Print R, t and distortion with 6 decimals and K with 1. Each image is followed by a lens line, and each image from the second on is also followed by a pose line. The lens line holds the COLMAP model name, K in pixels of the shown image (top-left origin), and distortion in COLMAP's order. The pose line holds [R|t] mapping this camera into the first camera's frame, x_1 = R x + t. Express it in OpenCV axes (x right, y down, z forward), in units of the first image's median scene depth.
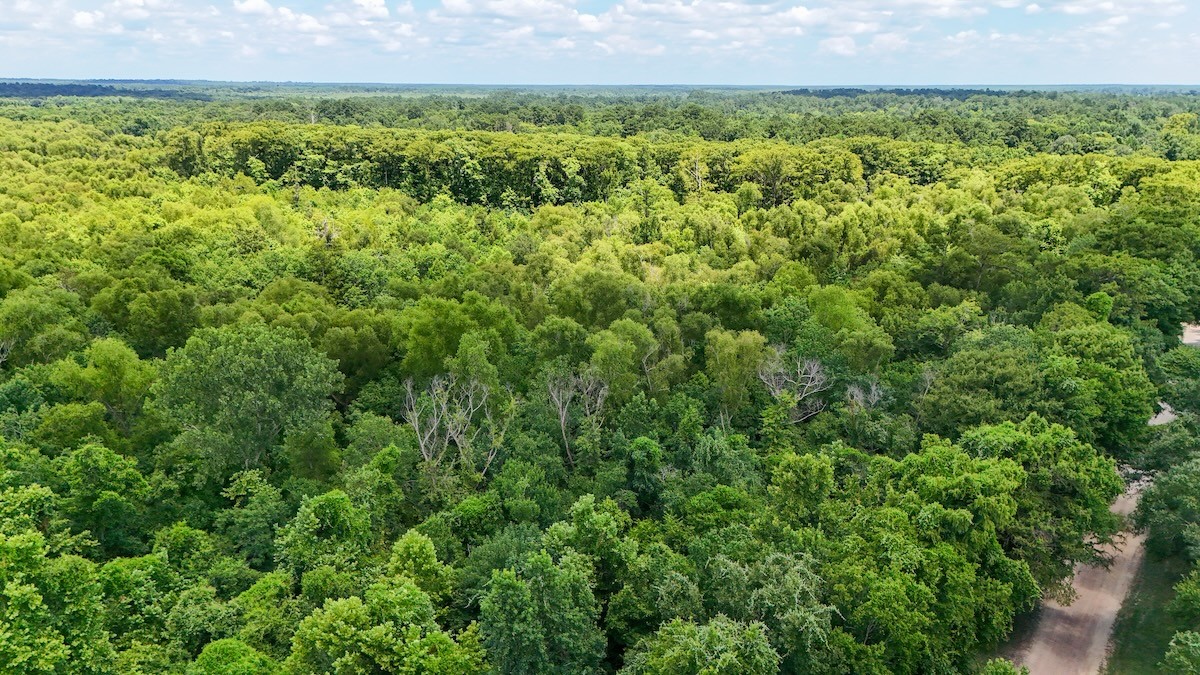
lens RADIAL K [[894.3, 0, 589.6], [0, 894.3, 336.2], [0, 0, 1]] dist [0.067995, -0.064378]
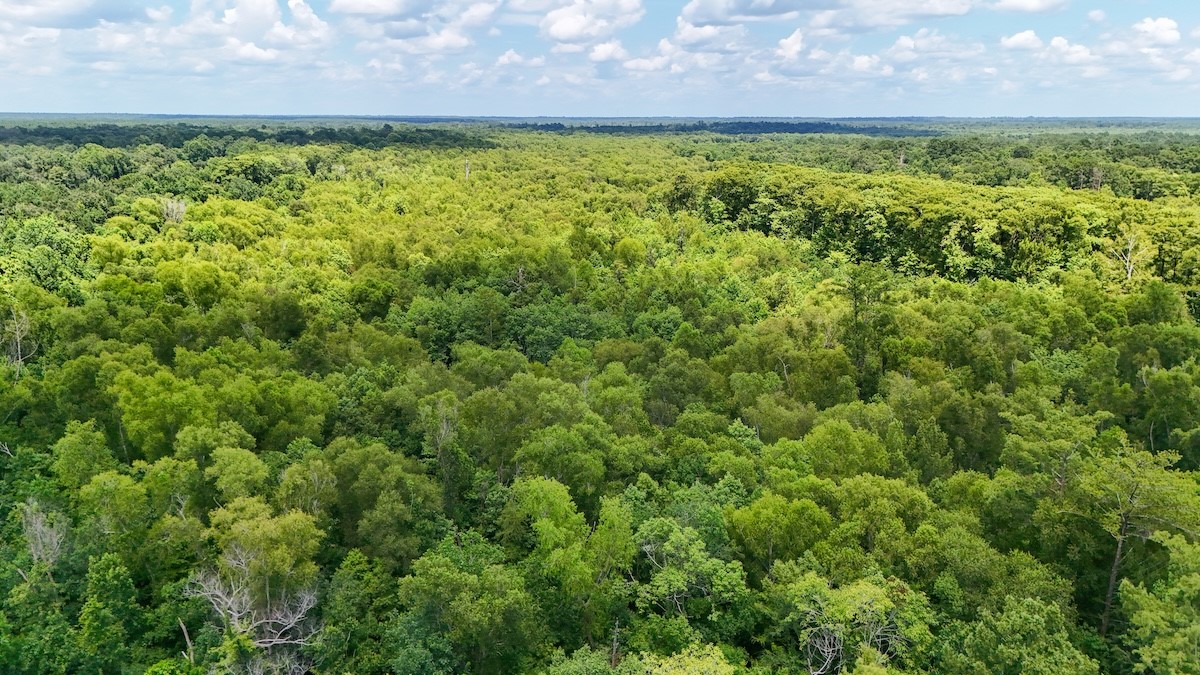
lens RADIAL K [[894.3, 0, 595.7], [0, 894.3, 328.4], [0, 0, 1]] dist [0.067995, -0.064378]
pose [[0.724106, 0.153962, -0.672284, 0.261740], [-0.184039, 0.982554, 0.026792, -0.066357], [0.664680, 0.104326, 0.739808, 0.216634]]
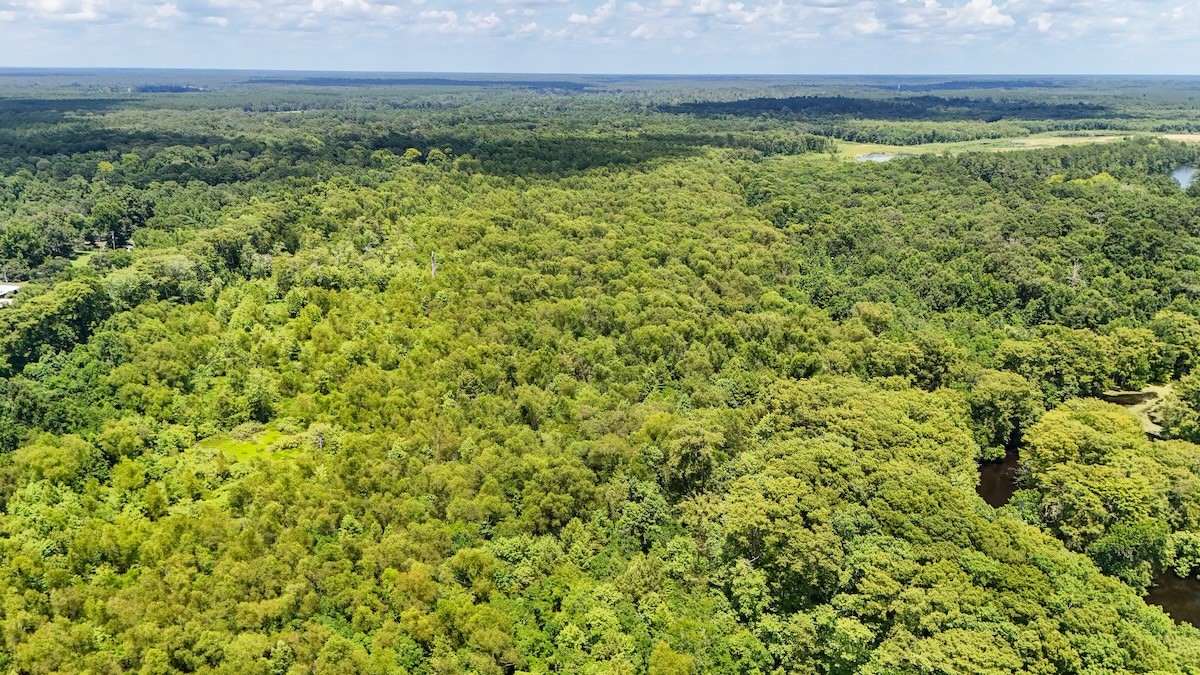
lens RADIAL K [[894.3, 0, 600.0], [0, 894.3, 339.0], [0, 0, 1]] dist [0.067995, -0.064378]
pose [[0.654325, 0.213588, -0.725423, -0.121404], [-0.204475, 0.973522, 0.102202, -0.400724], [0.728044, 0.081458, 0.680673, 0.712031]]
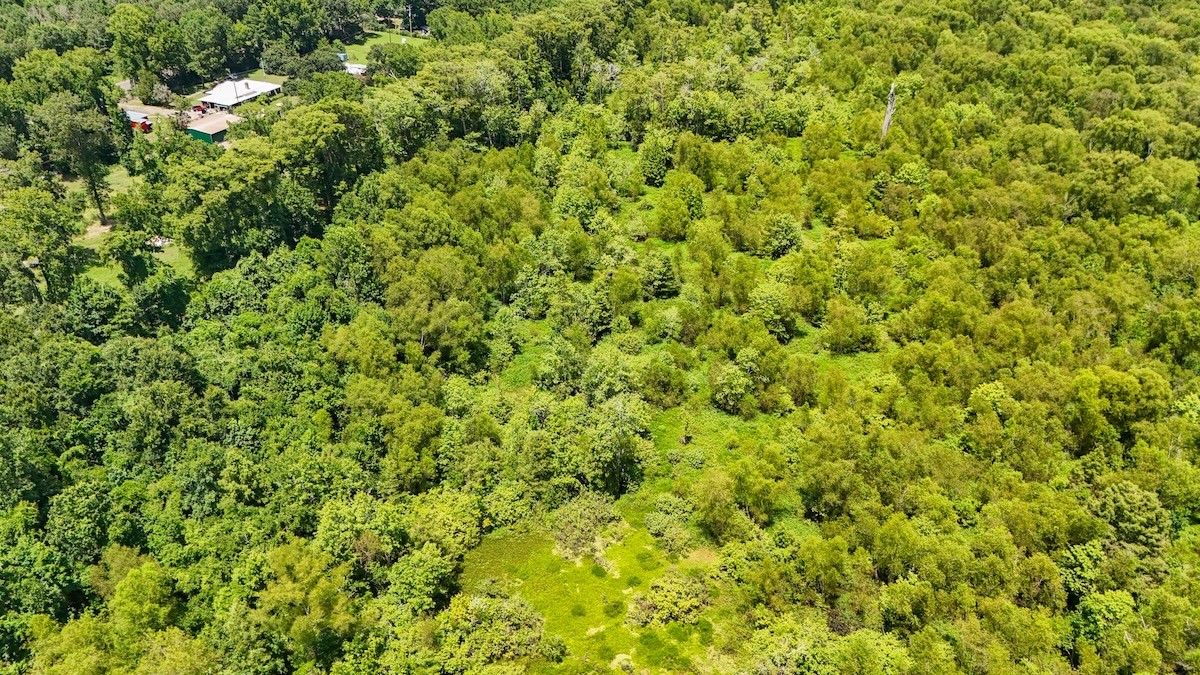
lens RADIAL K [[894.3, 0, 602.0], [0, 894.3, 334.9], [0, 0, 1]] dist [0.067995, -0.064378]
pose [[0.373020, 0.458122, -0.806833, -0.716502], [-0.259445, 0.886411, 0.383359, -0.377798], [0.890811, 0.066329, 0.449506, 0.903178]]
